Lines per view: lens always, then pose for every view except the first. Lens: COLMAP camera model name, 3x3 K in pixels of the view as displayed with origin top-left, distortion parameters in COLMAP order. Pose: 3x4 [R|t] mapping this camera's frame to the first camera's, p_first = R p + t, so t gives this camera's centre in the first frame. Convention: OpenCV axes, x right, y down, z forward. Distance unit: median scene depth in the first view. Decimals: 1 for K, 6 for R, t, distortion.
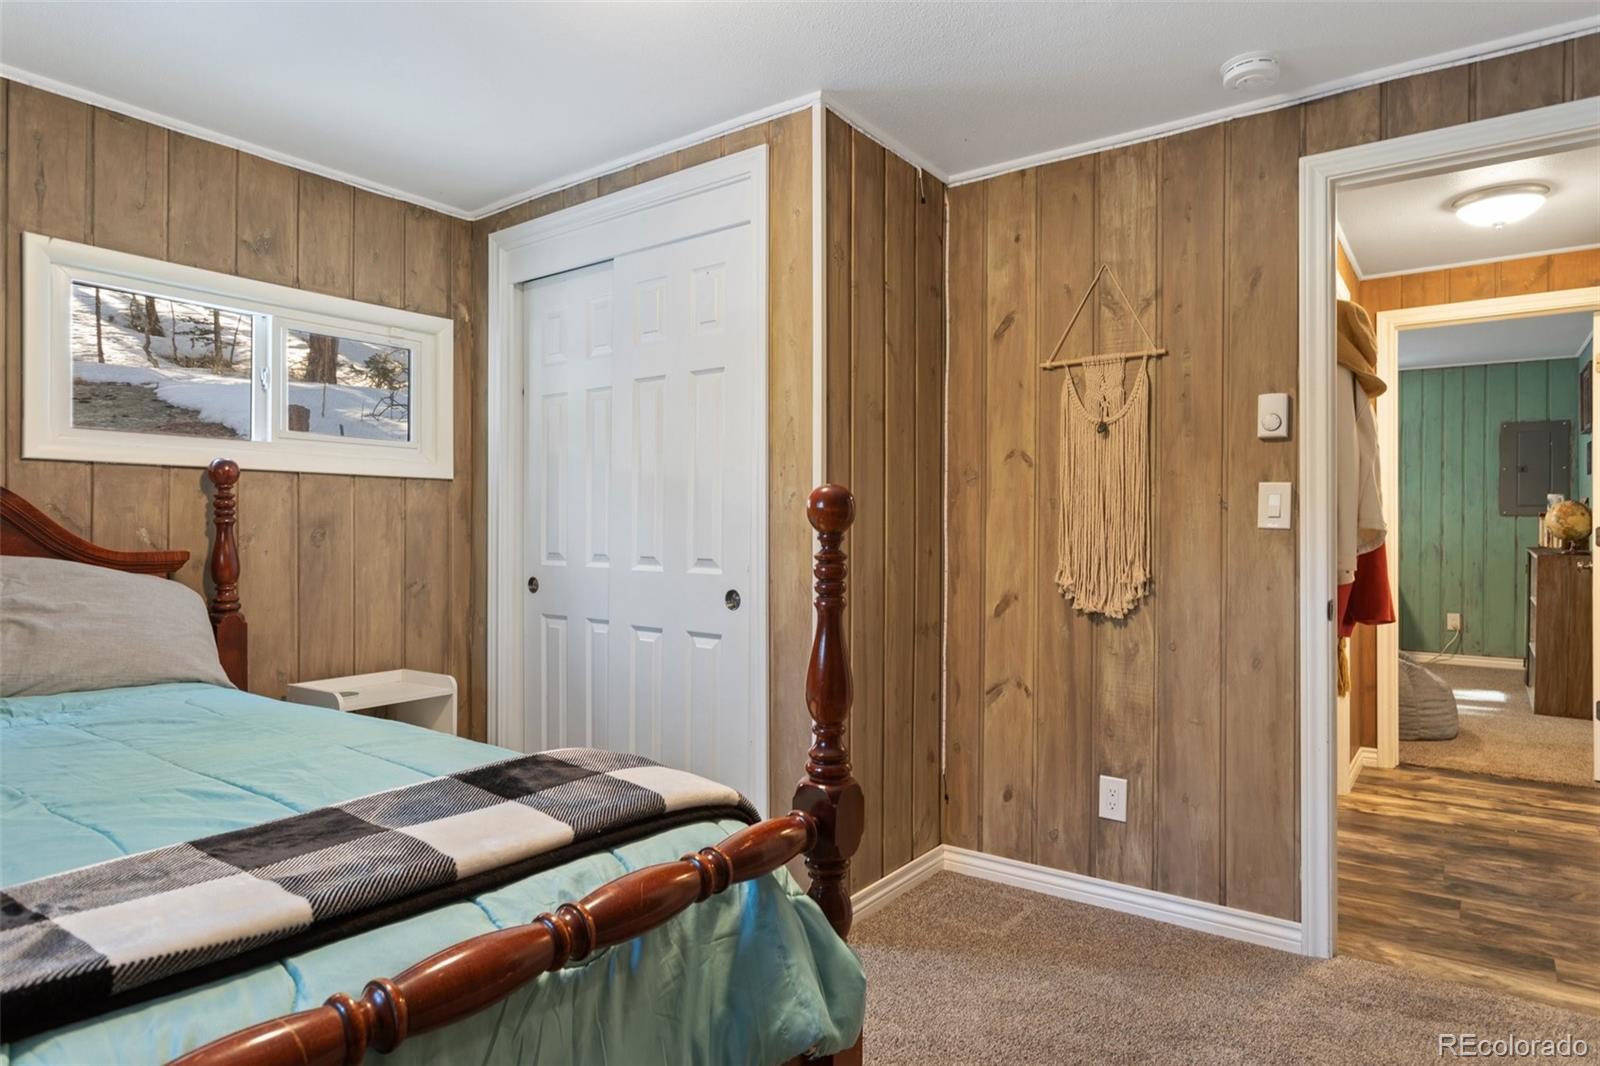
lens RADIAL K [[915.5, 0, 800.3], [0, 915.5, 525.3], [0, 0, 1]] dist [-0.004539, 0.000487]
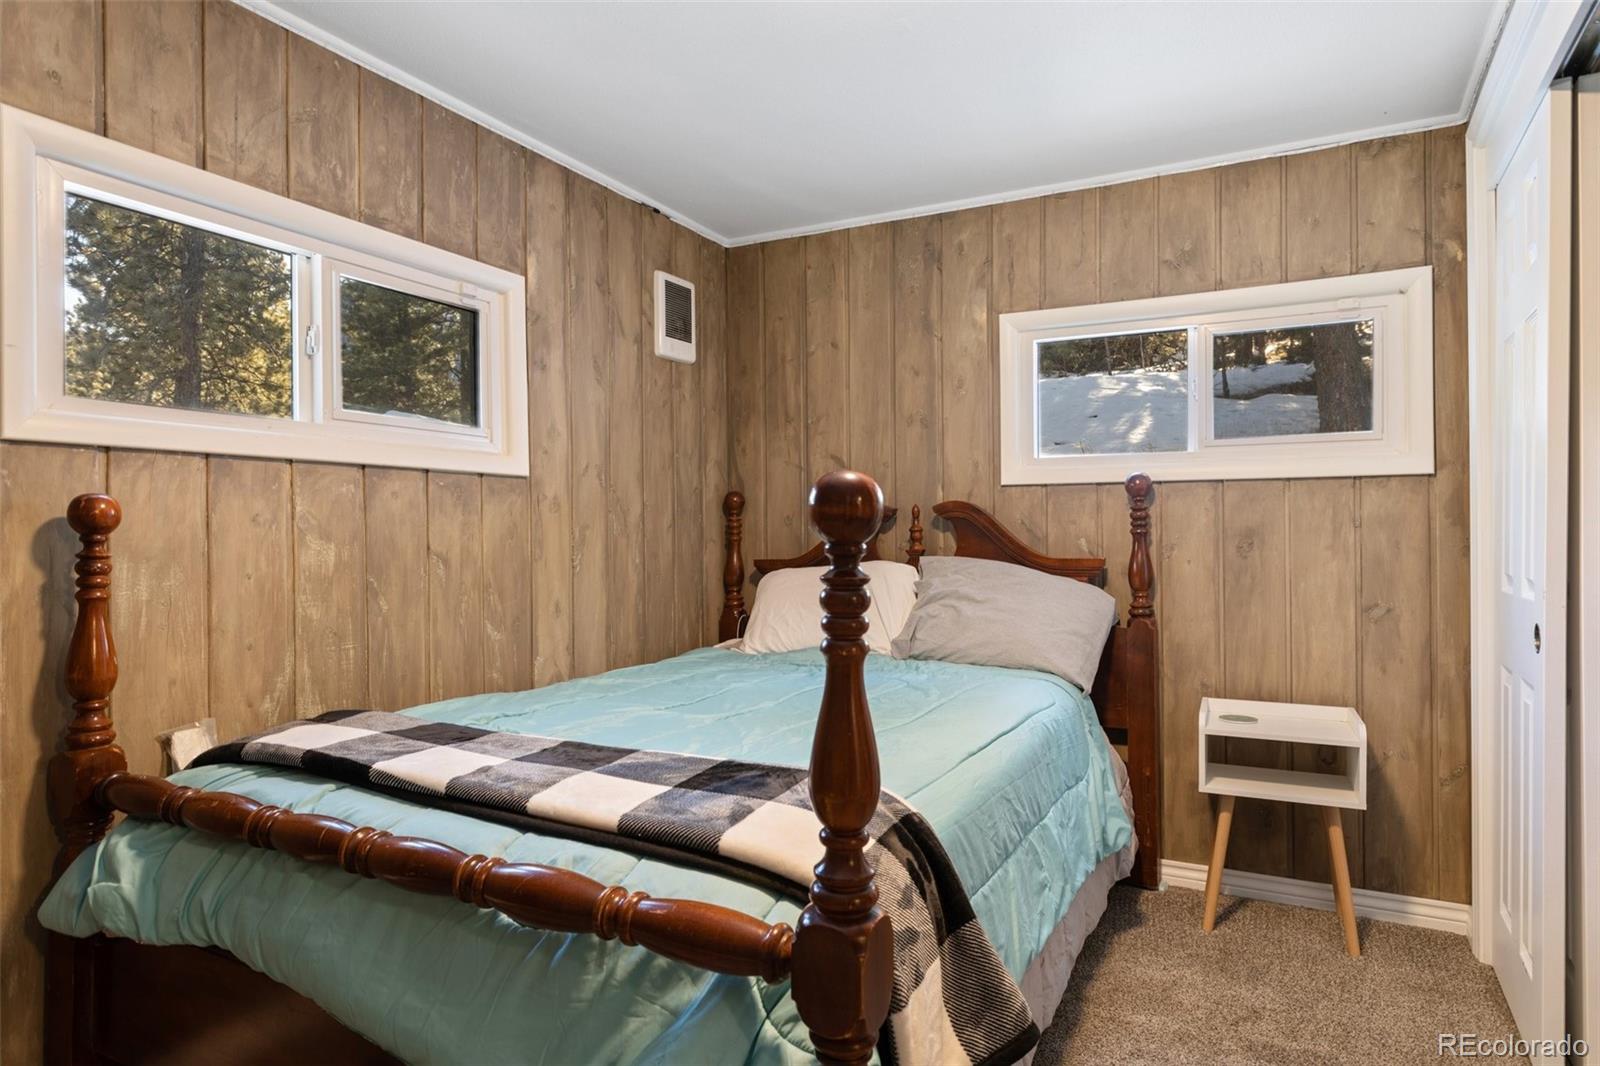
lens RADIAL K [[921.8, 0, 832.2], [0, 921.8, 536.6], [0, 0, 1]] dist [-0.002390, 0.000183]
pose [[0.152074, -0.002733, -0.988365, 0.353375], [0.004145, 0.999989, -0.002128, 0.001986], [0.988360, -0.003774, 0.152083, 0.450129]]
